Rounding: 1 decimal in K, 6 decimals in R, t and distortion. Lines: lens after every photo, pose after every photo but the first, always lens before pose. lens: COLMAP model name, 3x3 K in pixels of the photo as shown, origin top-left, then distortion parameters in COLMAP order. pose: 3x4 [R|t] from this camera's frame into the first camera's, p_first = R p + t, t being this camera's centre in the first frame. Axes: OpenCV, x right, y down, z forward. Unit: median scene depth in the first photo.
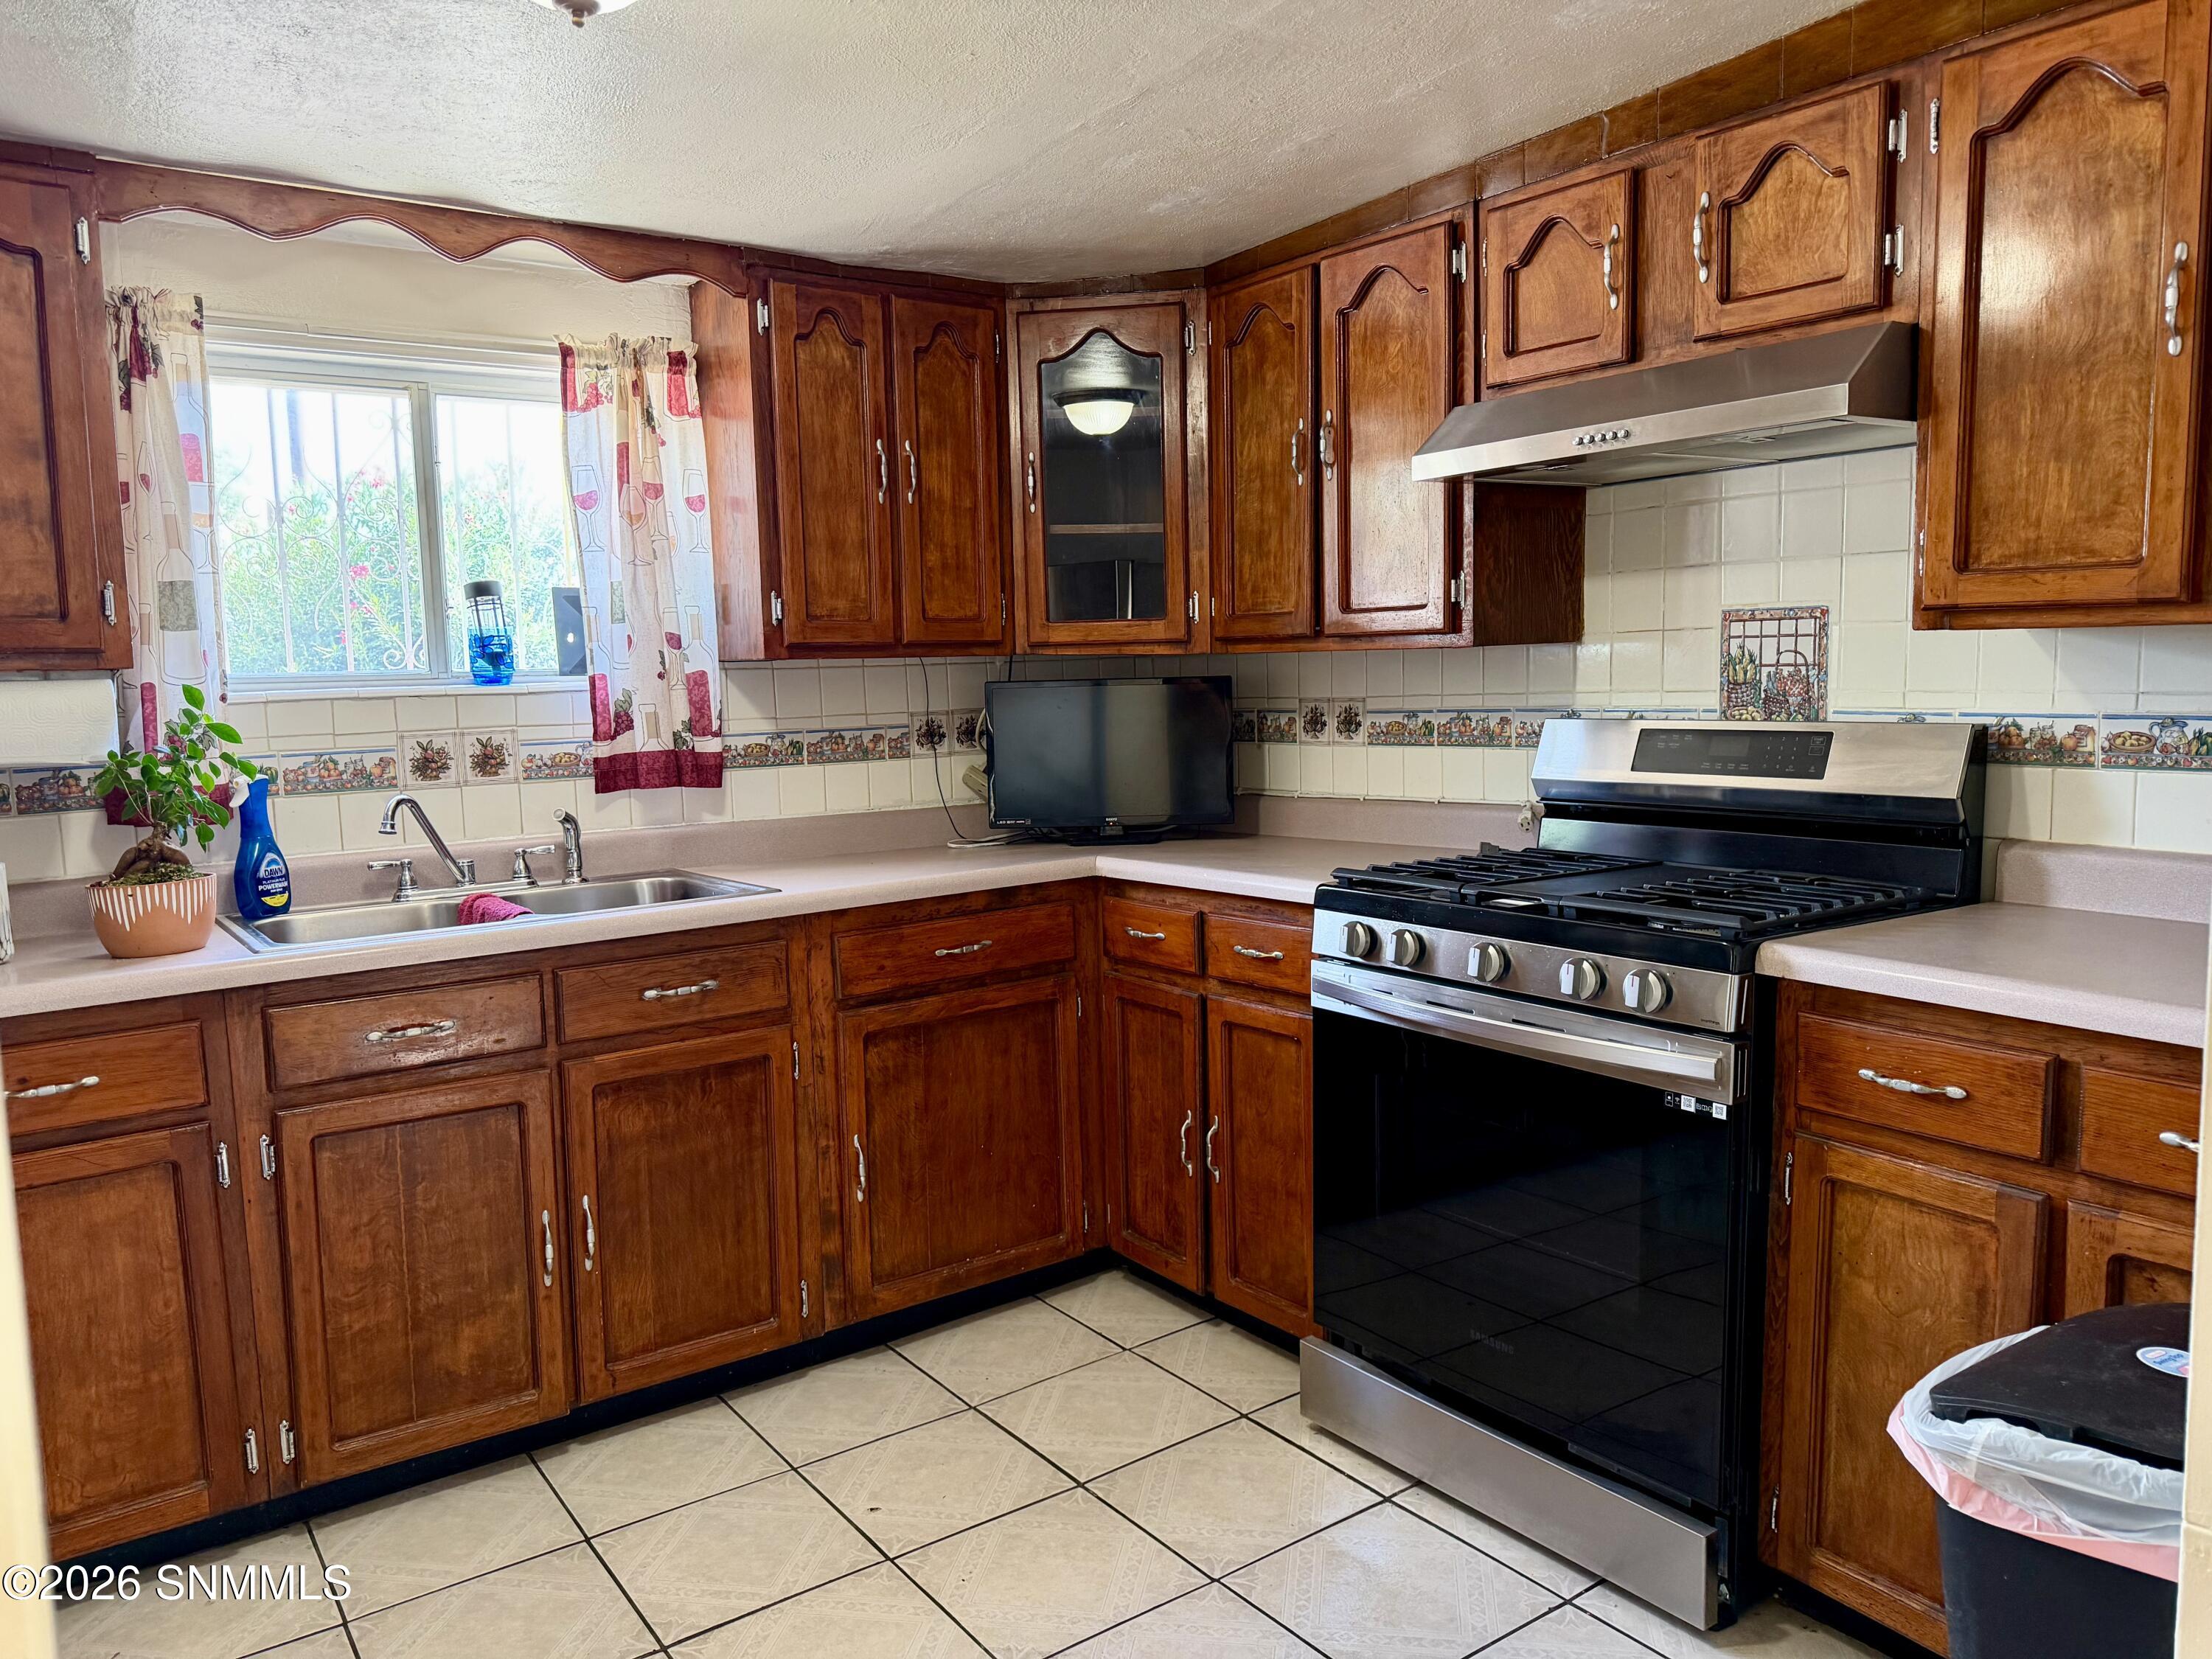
lens RADIAL K [[1564.3, 0, 1107.3], [0, 1564.3, 826.8], [0, 0, 1]] dist [0.110283, -0.162590]
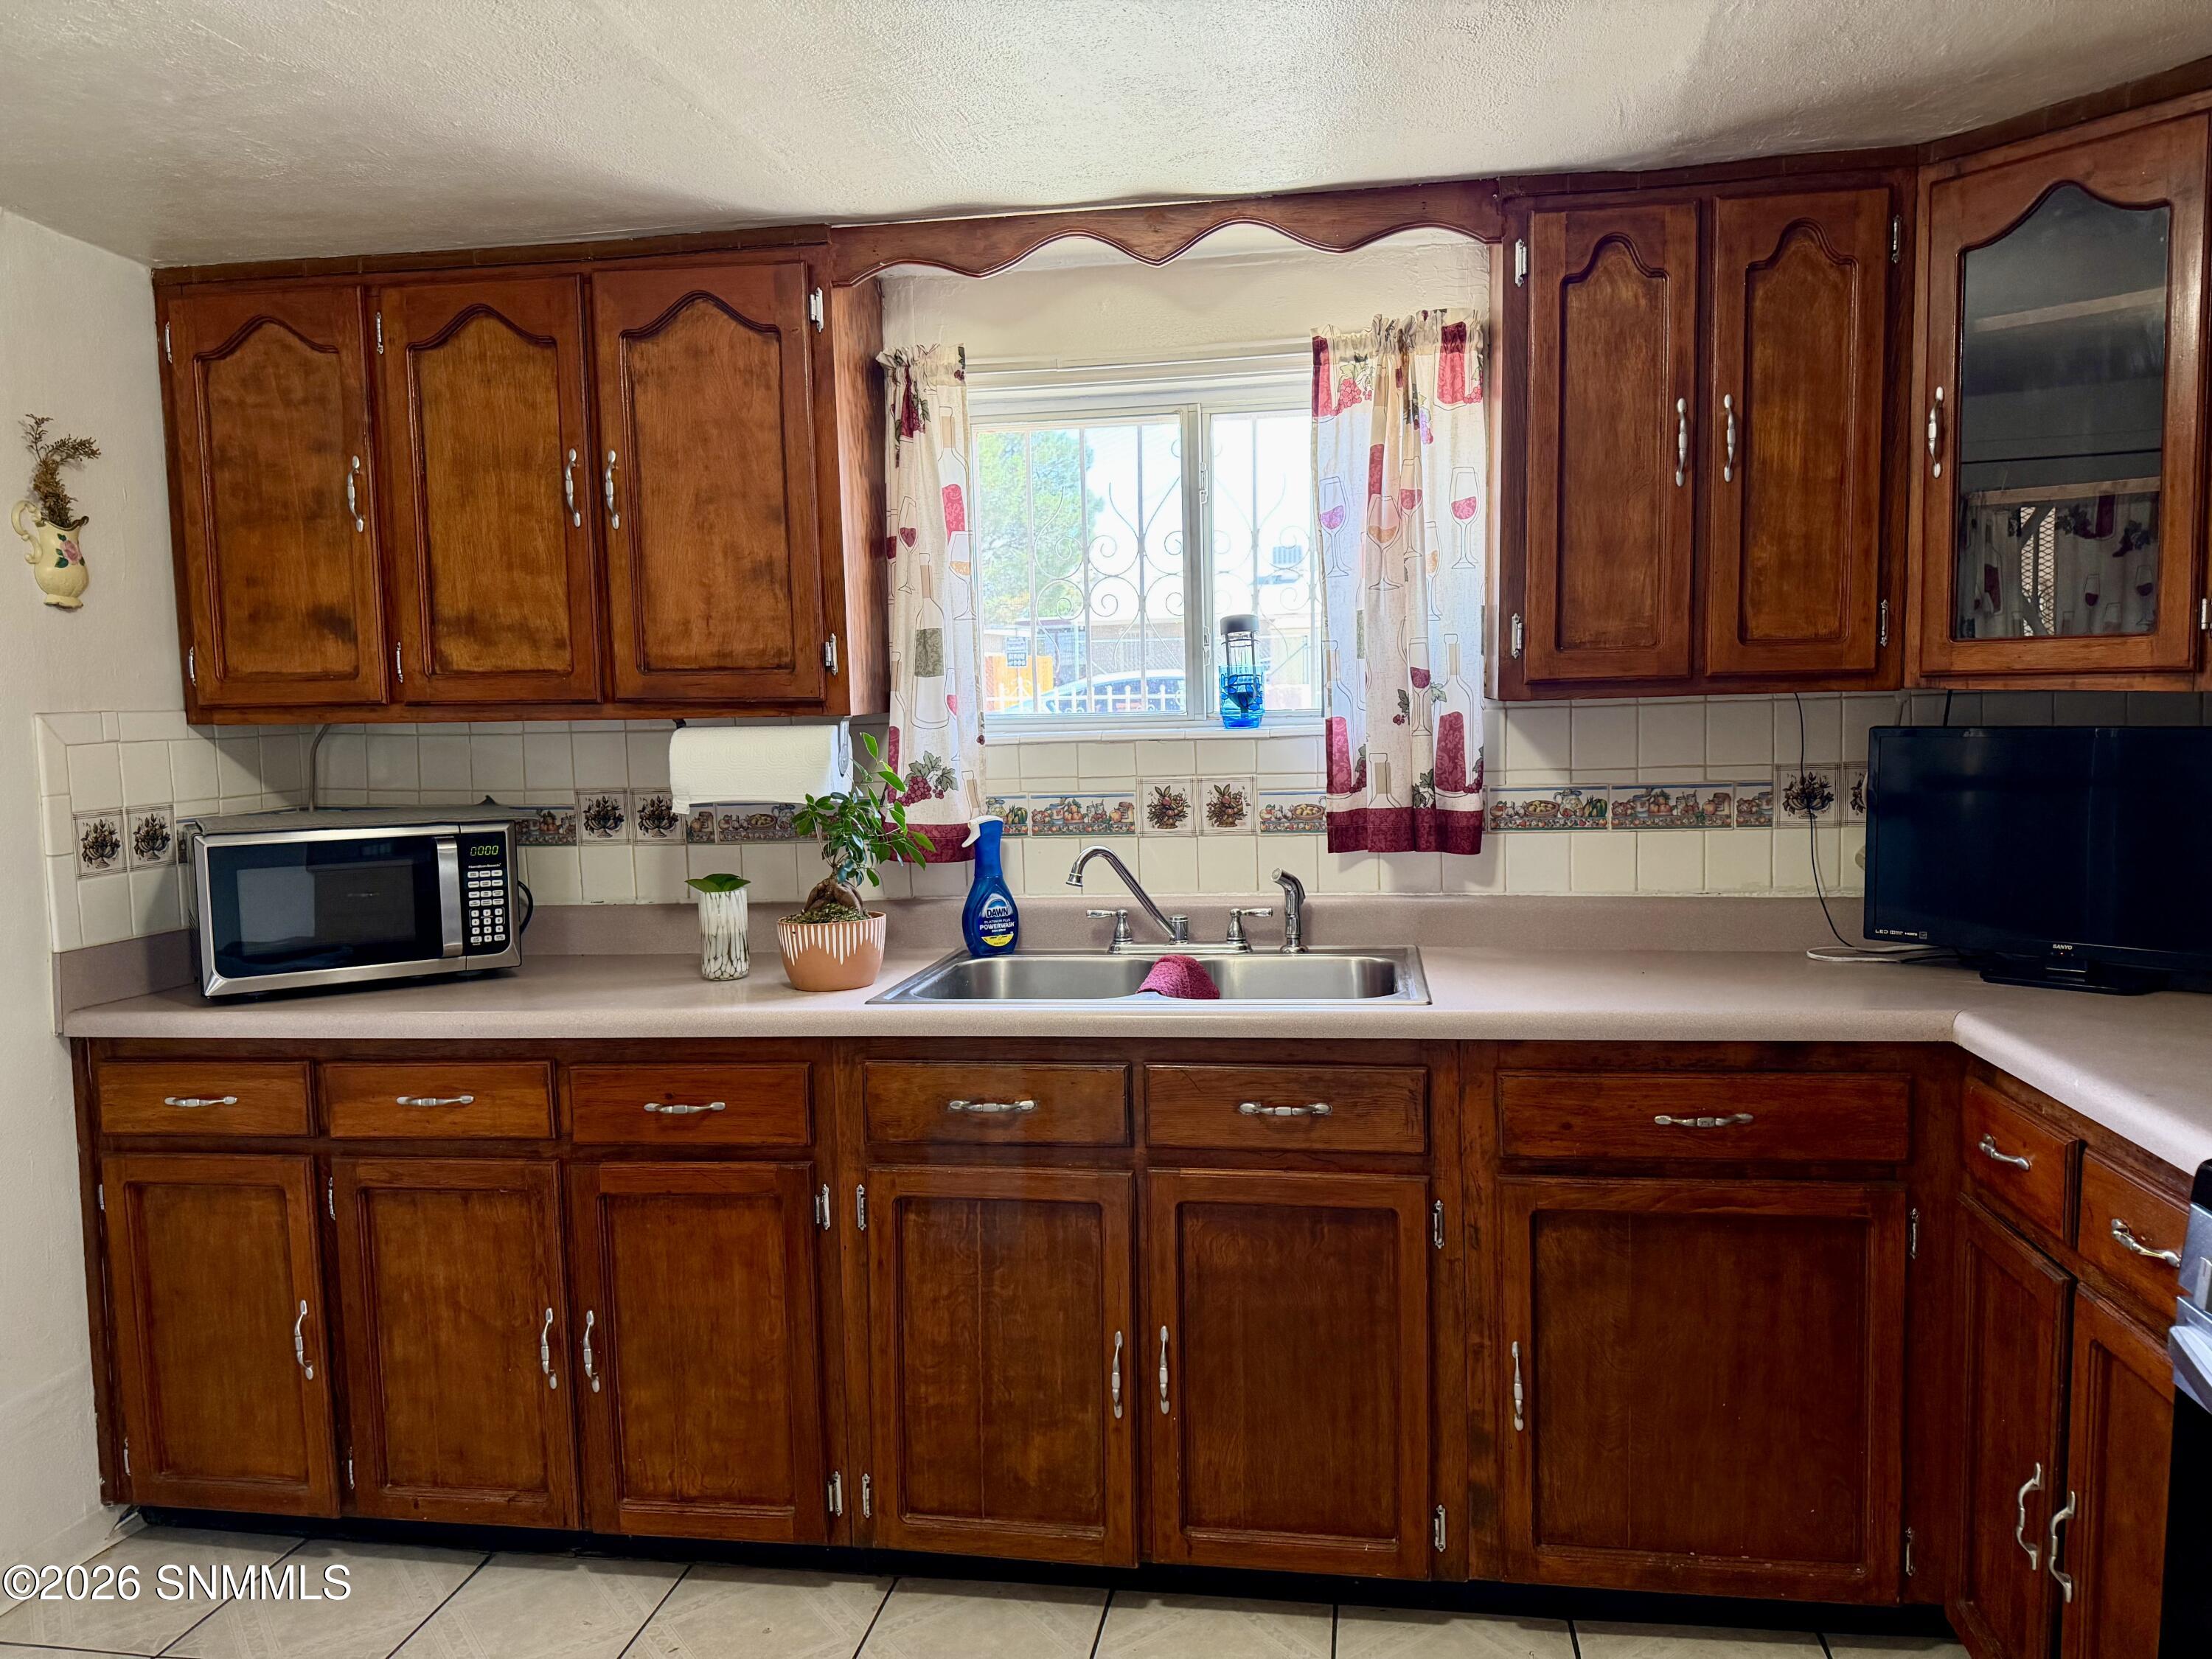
lens RADIAL K [[1535.9, 0, 1110.8], [0, 1535.9, 841.0], [0, 0, 1]] dist [0.127607, -0.225479]
pose [[0.713739, 0.073354, -0.696560, 0.195458], [-0.063810, 0.997175, 0.039629, -0.056685], [0.697499, 0.016163, 0.716404, 0.321021]]
